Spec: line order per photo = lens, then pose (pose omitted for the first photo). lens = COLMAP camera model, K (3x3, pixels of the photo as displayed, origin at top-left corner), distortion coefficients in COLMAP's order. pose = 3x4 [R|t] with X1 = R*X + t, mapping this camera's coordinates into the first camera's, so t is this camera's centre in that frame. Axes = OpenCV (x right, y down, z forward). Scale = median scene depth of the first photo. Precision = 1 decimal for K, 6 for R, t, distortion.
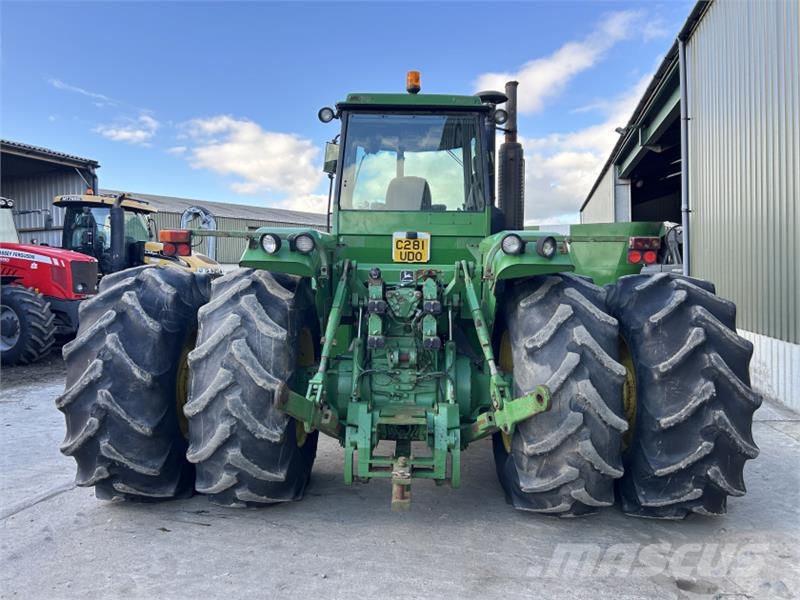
lens RADIAL K [[593.8, 0, 400.0], [0, 593.8, 300.0], [0, 0, 1]] dist [0.054628, -0.062382]
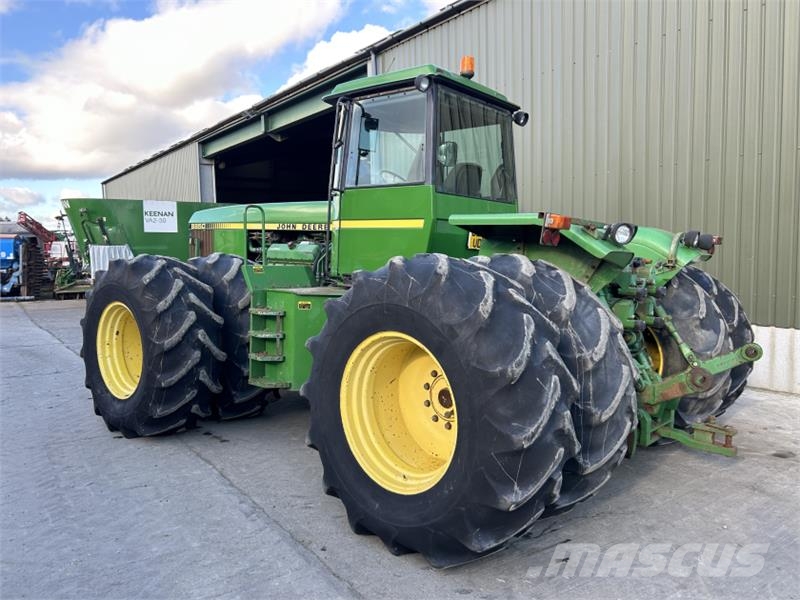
lens RADIAL K [[593.8, 0, 400.0], [0, 593.8, 300.0], [0, 0, 1]] dist [0.054628, -0.062382]
pose [[0.660158, -0.055910, 0.749043, -0.825131], [0.028316, 0.998369, 0.049565, -0.030699], [-0.750593, -0.011511, 0.660665, 0.424144]]
